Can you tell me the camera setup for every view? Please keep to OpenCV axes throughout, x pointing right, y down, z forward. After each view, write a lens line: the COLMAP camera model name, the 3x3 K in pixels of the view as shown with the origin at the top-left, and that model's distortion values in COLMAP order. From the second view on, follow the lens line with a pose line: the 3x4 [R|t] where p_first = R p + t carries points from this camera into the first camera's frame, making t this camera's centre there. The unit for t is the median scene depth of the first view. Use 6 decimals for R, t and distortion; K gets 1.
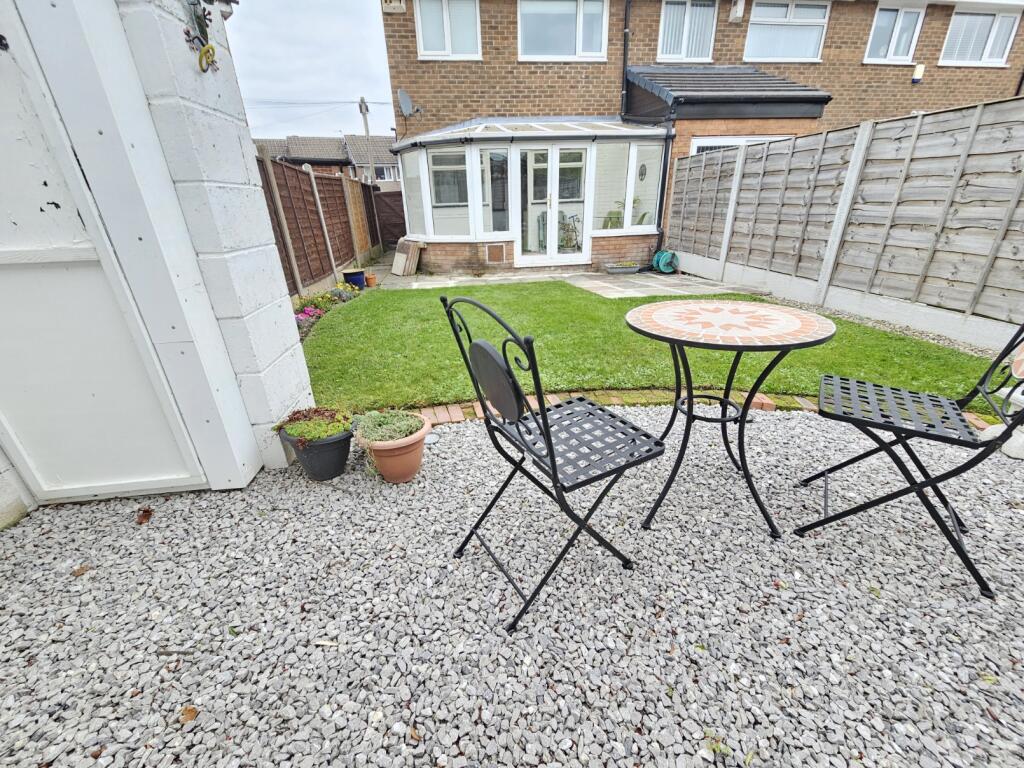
lens RADIAL K [[418.7, 0, 508.9], [0, 418.7, 389.6], [0, 0, 1]] dist [0.003431, -0.002117]
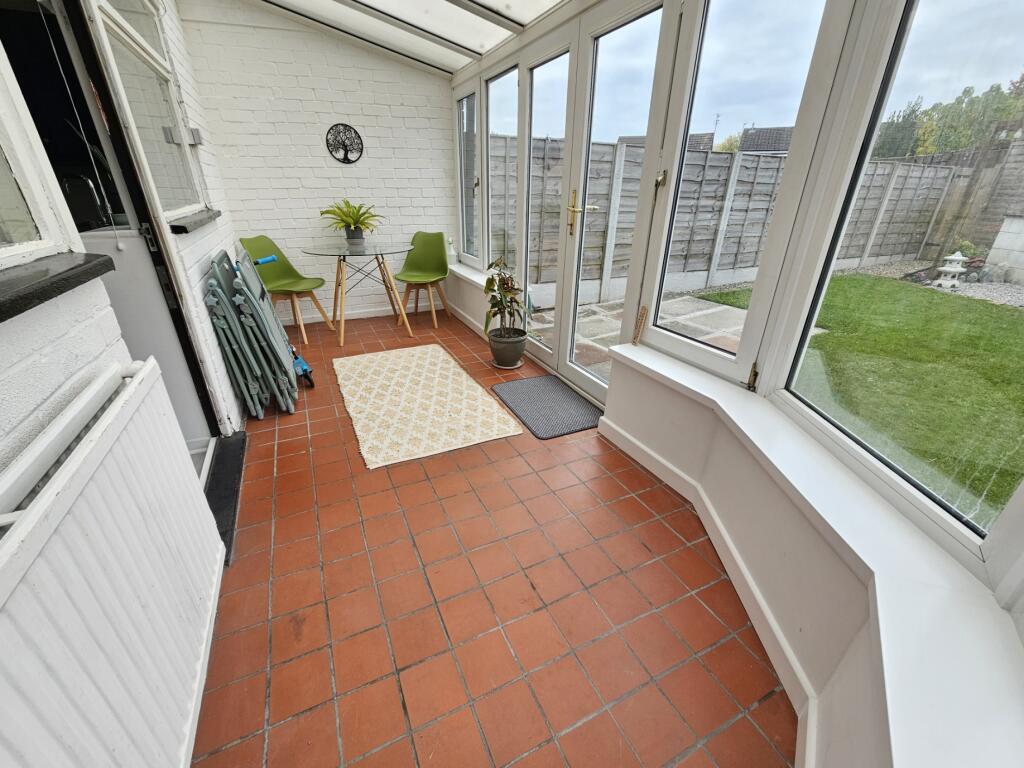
lens RADIAL K [[418.7, 0, 508.1], [0, 418.7, 392.2], [0, 0, 1]] dist [0.003431, -0.002117]
pose [[-0.309380, -0.390014, 0.867279, -0.219132], [0.386292, 0.781839, 0.489393, -0.521290], [-0.868943, 0.486432, -0.091226, 1.144098]]
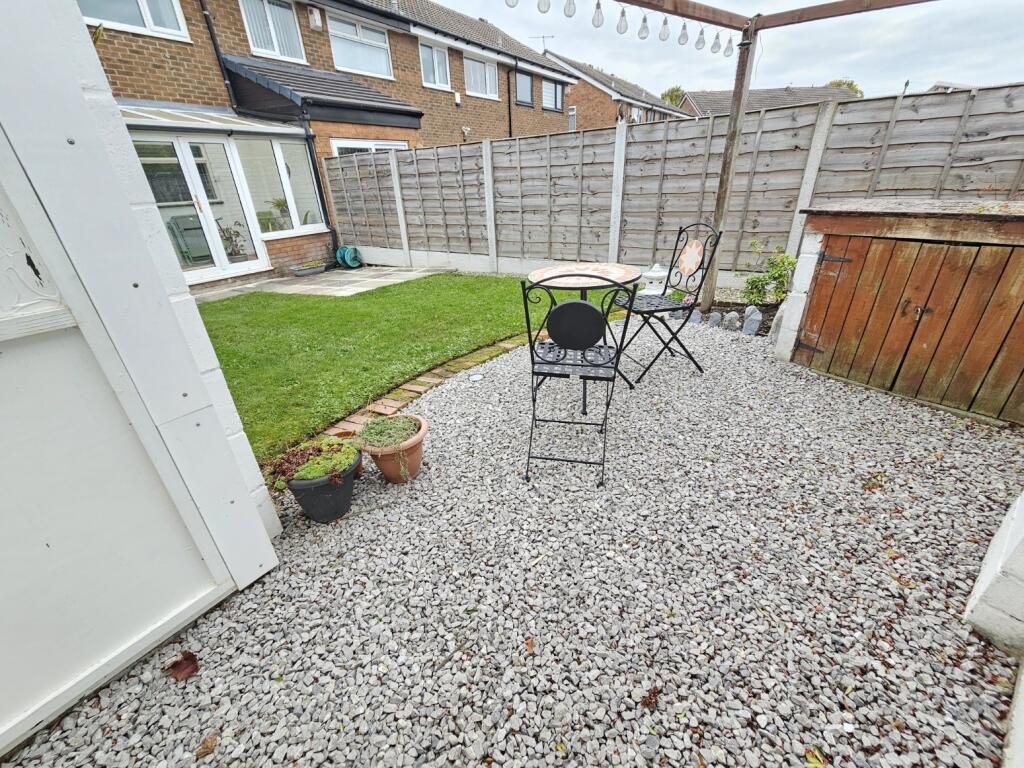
lens RADIAL K [[418.7, 0, 504.3], [0, 418.7, 389.7], [0, 0, 1]] dist [0.003431, -0.002117]
pose [[0.671265, -0.334843, 0.661274, -0.172495], [0.328498, 0.934139, 0.139549, -0.013705], [-0.664449, 0.123553, 0.737050, 0.008724]]
